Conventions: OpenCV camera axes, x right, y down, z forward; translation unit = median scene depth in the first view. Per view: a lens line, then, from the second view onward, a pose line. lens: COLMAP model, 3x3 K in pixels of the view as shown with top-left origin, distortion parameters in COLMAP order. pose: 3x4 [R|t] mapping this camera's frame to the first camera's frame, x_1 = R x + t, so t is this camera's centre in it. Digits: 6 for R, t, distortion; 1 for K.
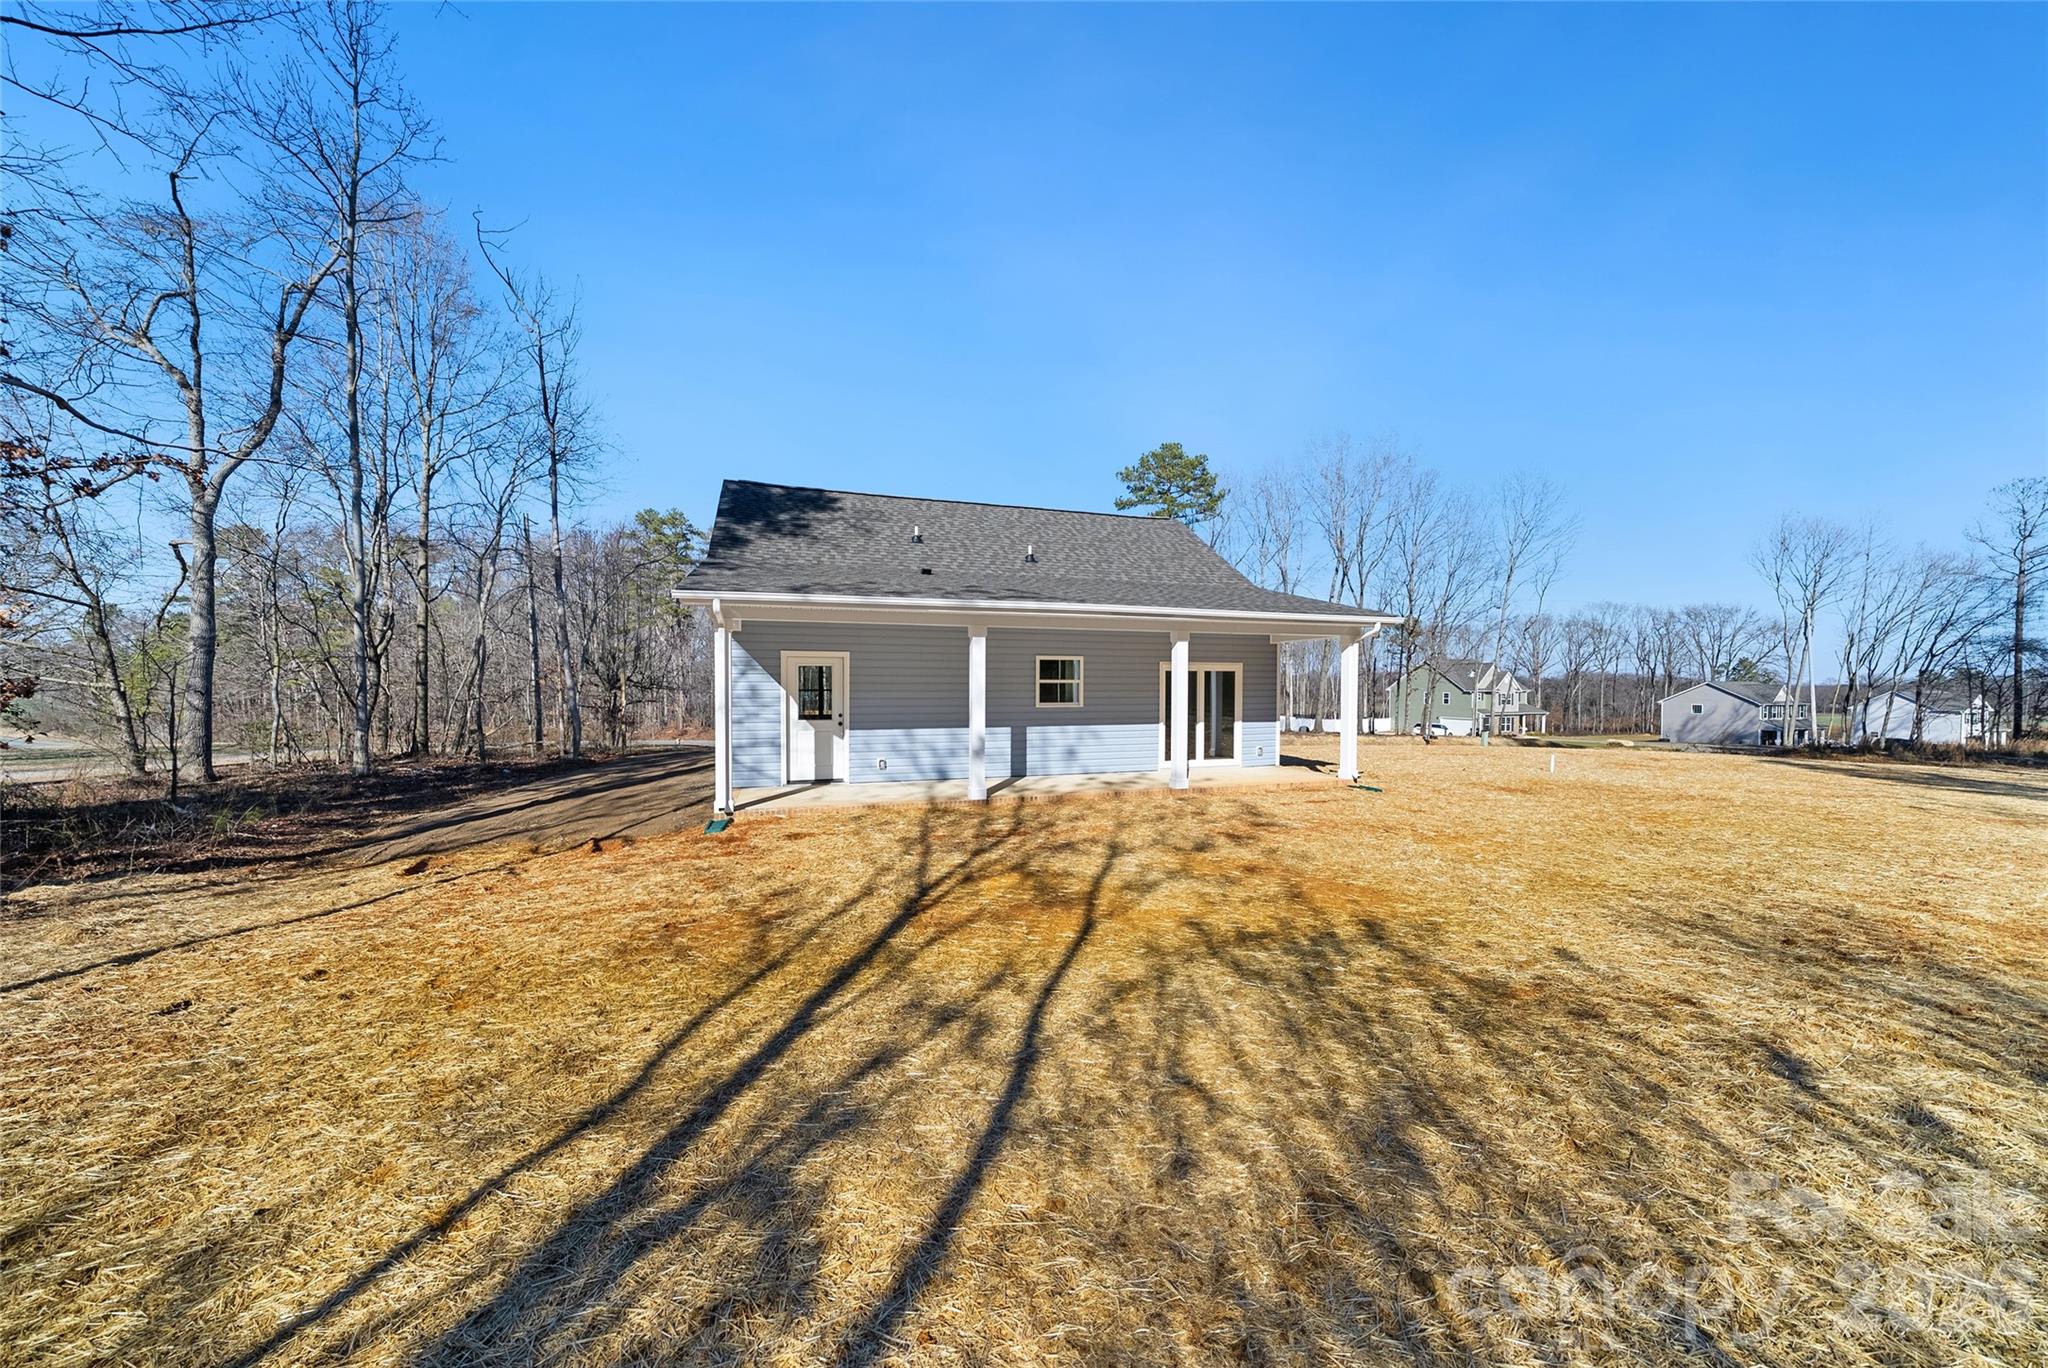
lens RADIAL K [[698.0, 0, 1054.6], [0, 698.0, 680.5], [0, 0, 1]] dist [-0.001857, -0.000907]
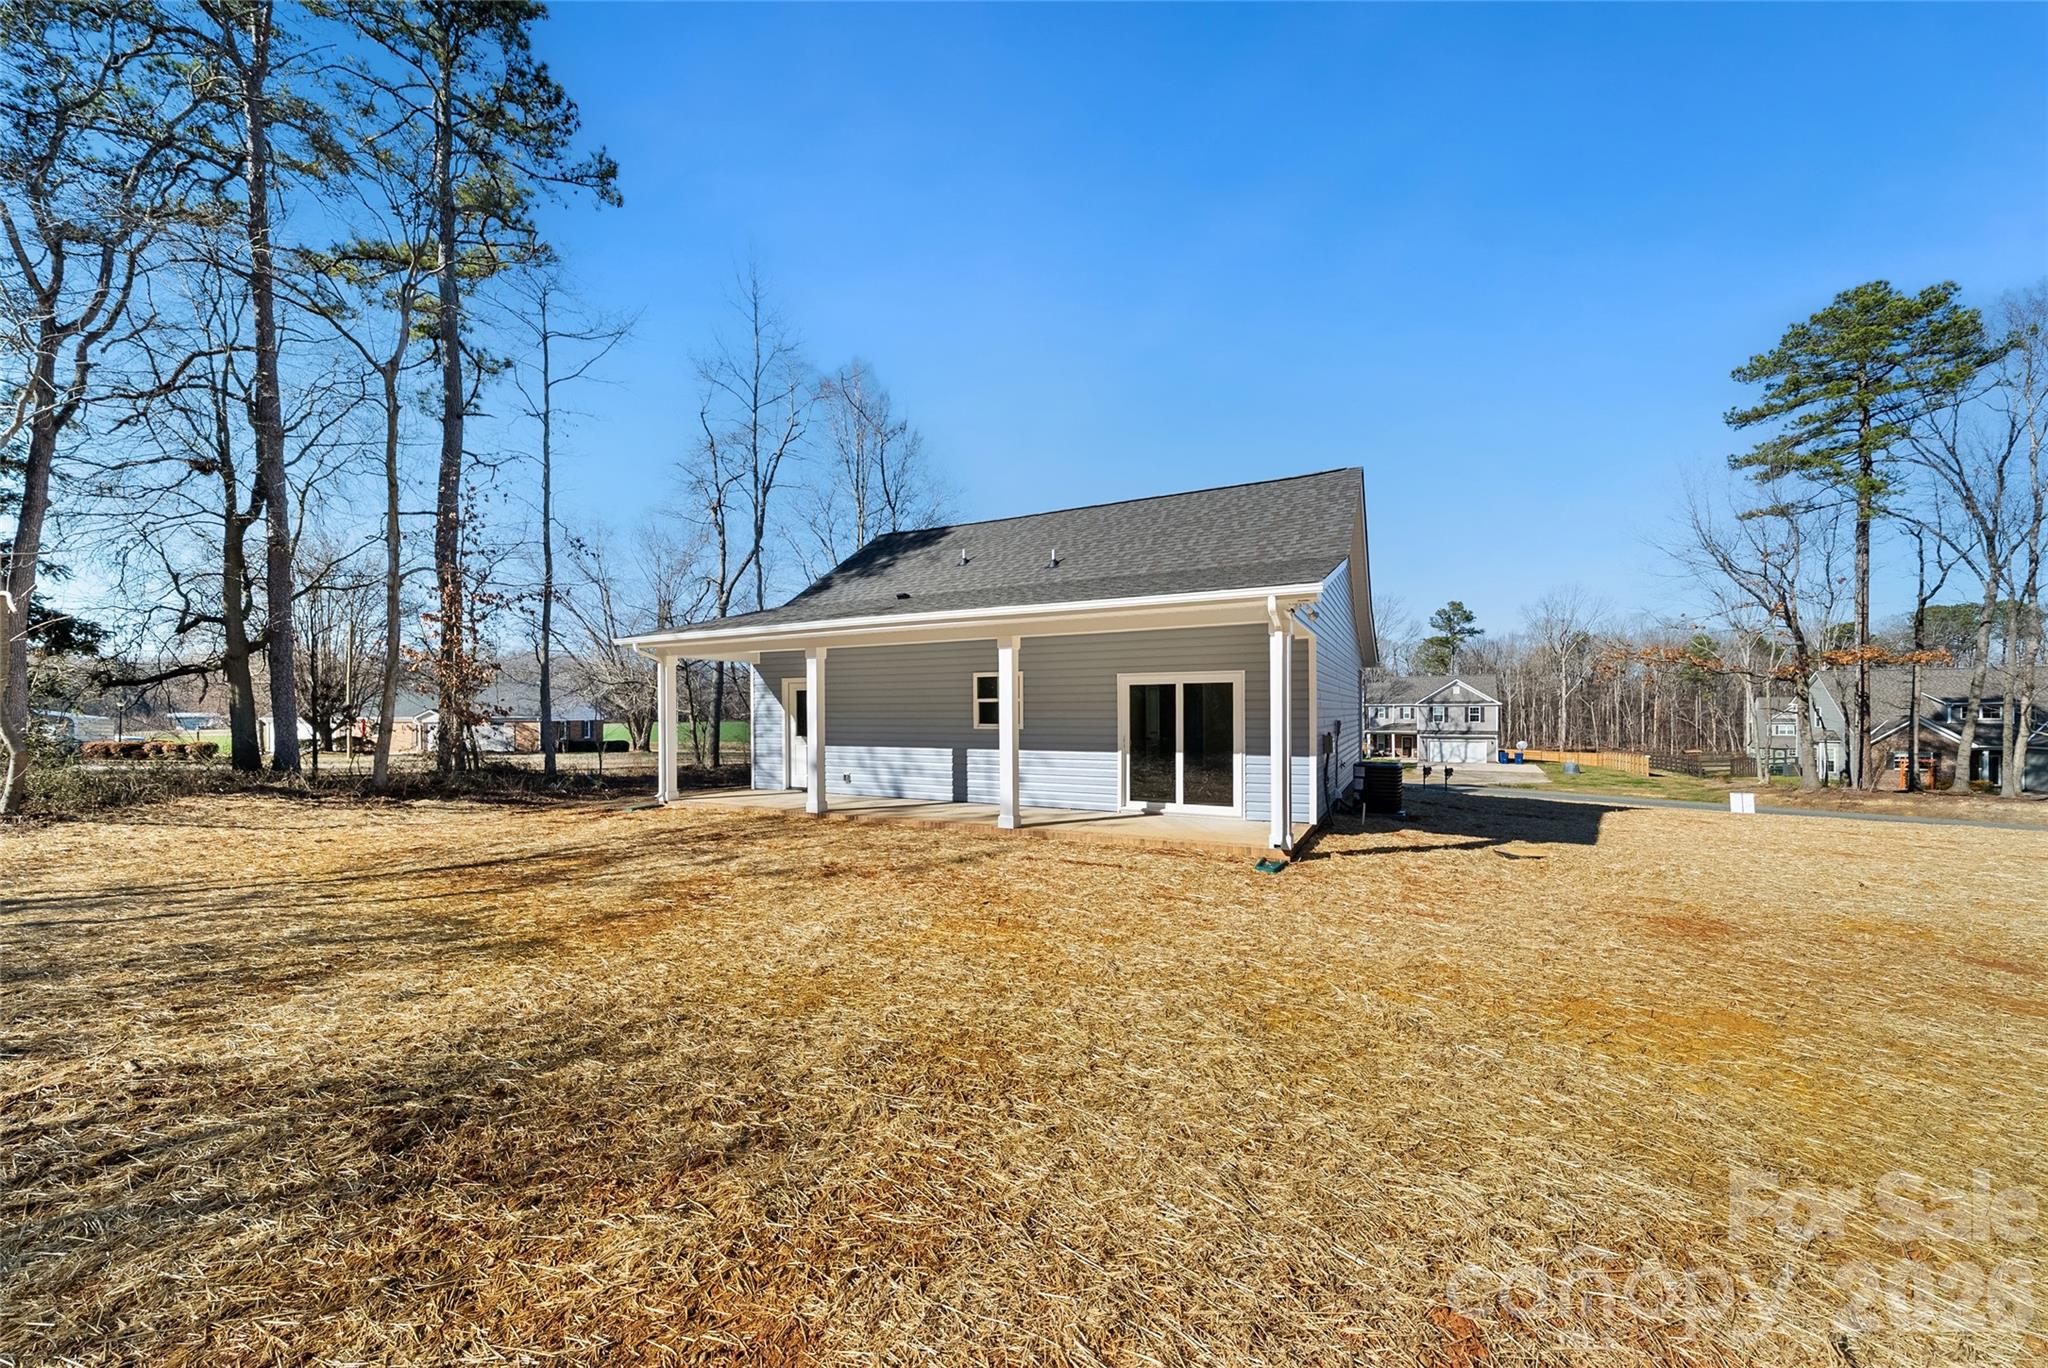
lens RADIAL K [[763.1, 0, 1025.2], [0, 763.1, 700.1], [0, 0, 1]] dist [-0.002234, -0.000256]
pose [[0.675448, -0.014800, -0.737259, 0.686161], [0.006976, 0.999882, -0.013680, 0.013817], [0.737374, 0.004097, 0.675472, 0.325504]]
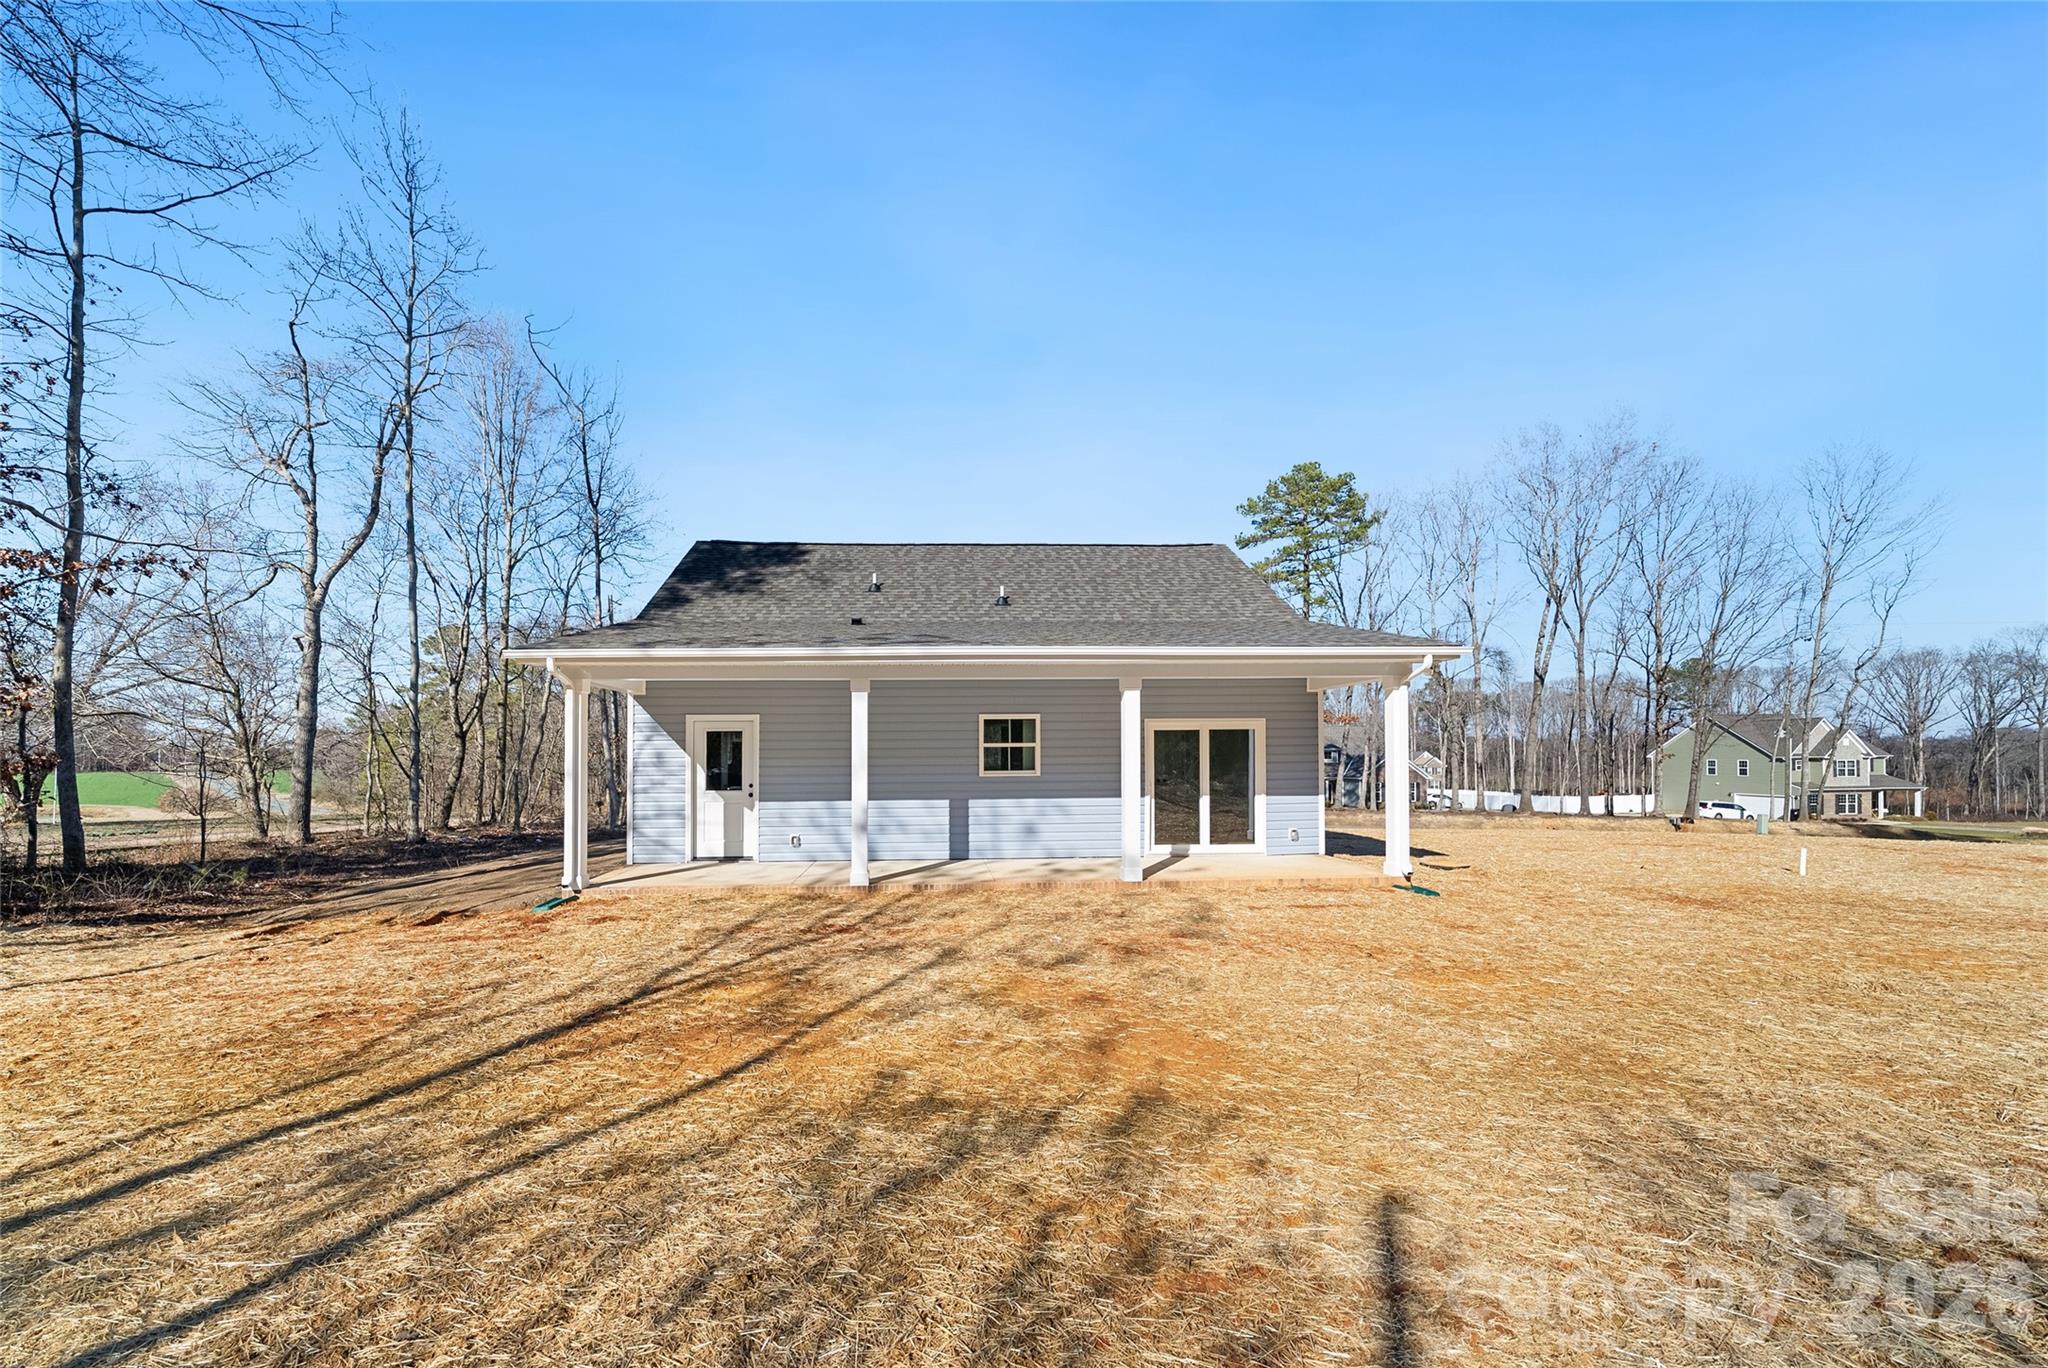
lens RADIAL K [[763.1, 0, 992.1], [0, 763.1, 725.3], [0, 0, 1]] dist [-0.002234, -0.000256]
pose [[0.960429, -0.020856, -0.277742, 0.216085], [0.011340, 0.999294, -0.035823, 0.009735], [0.278293, 0.031256, 0.959988, 0.114691]]
